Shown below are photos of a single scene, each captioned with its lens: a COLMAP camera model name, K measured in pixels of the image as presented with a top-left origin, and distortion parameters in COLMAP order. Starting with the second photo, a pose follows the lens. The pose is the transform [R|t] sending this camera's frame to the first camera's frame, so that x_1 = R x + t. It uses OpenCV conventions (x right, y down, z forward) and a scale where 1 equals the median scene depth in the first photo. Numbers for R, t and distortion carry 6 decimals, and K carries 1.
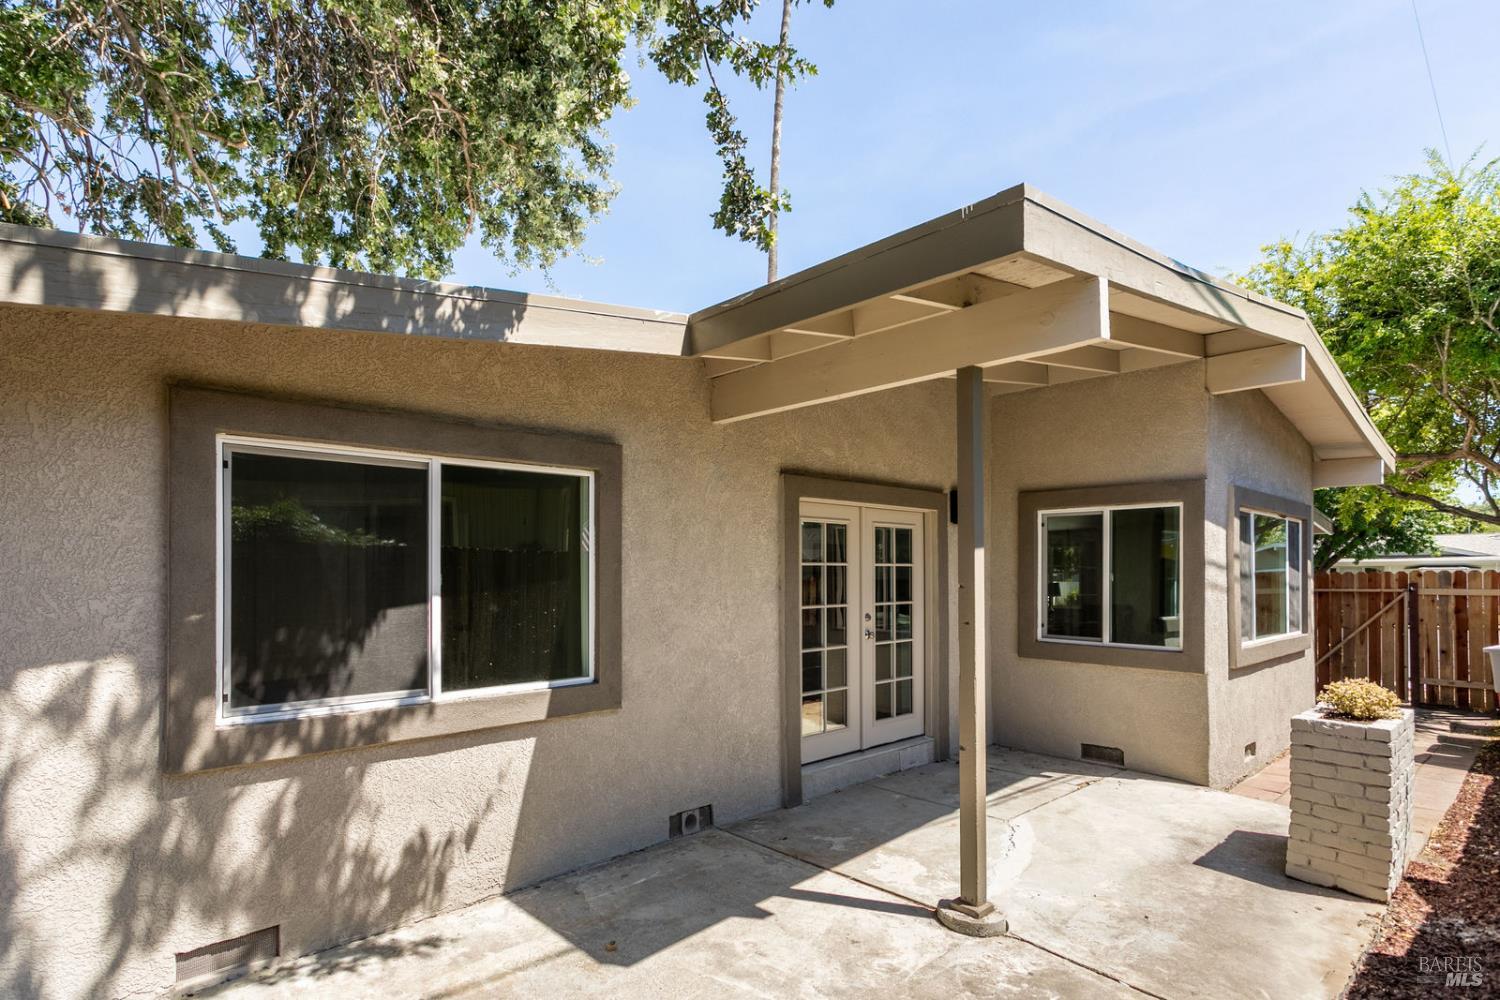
lens RADIAL K [[731.4, 0, 746.7], [0, 731.4, 582.1], [0, 0, 1]] dist [-0.003270, -0.000792]
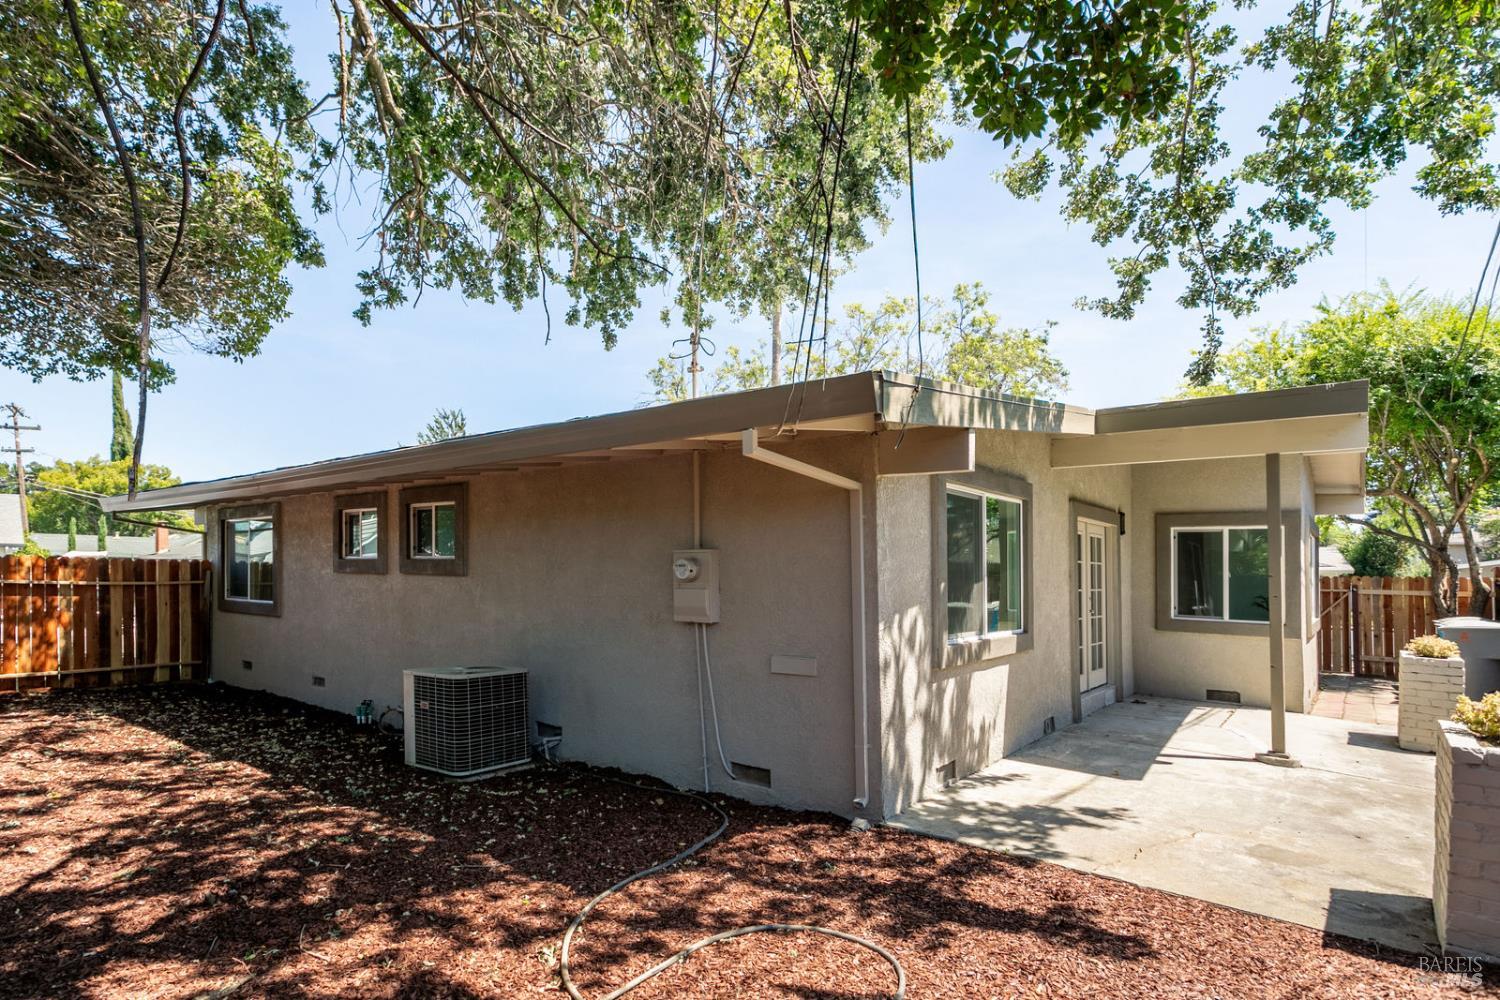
lens RADIAL K [[736.2, 0, 749.7], [0, 736.2, 569.2], [0, 0, 1]] dist [-0.000550, -0.000217]
pose [[0.989486, 0.020861, 0.143117, -0.934394], [-0.019120, 0.999726, -0.013528, 0.027150], [-0.143360, 0.010650, 0.989613, -0.458058]]
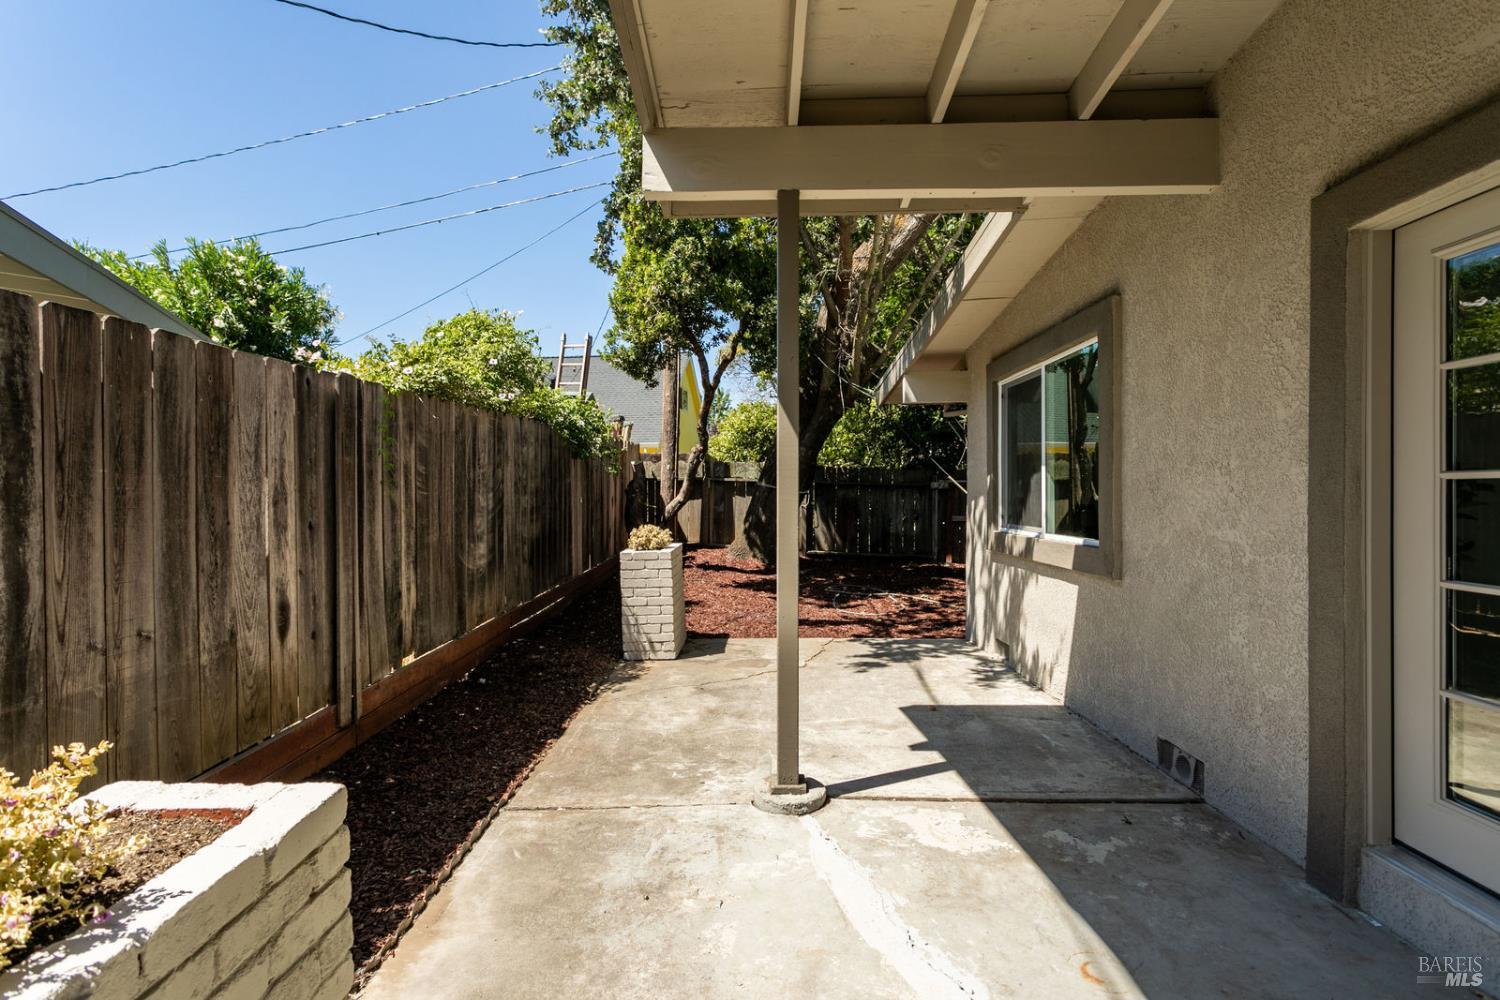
lens RADIAL K [[738.3, 0, 713.2], [0, 738.3, 498.0], [0, 0, 1]] dist [-0.000406, -0.000085]
pose [[-0.717225, 0.020343, -0.696545, 0.772722], [0.011957, 0.999786, 0.016888, 0.042817], [0.696739, 0.003784, -0.717314, 1.210641]]
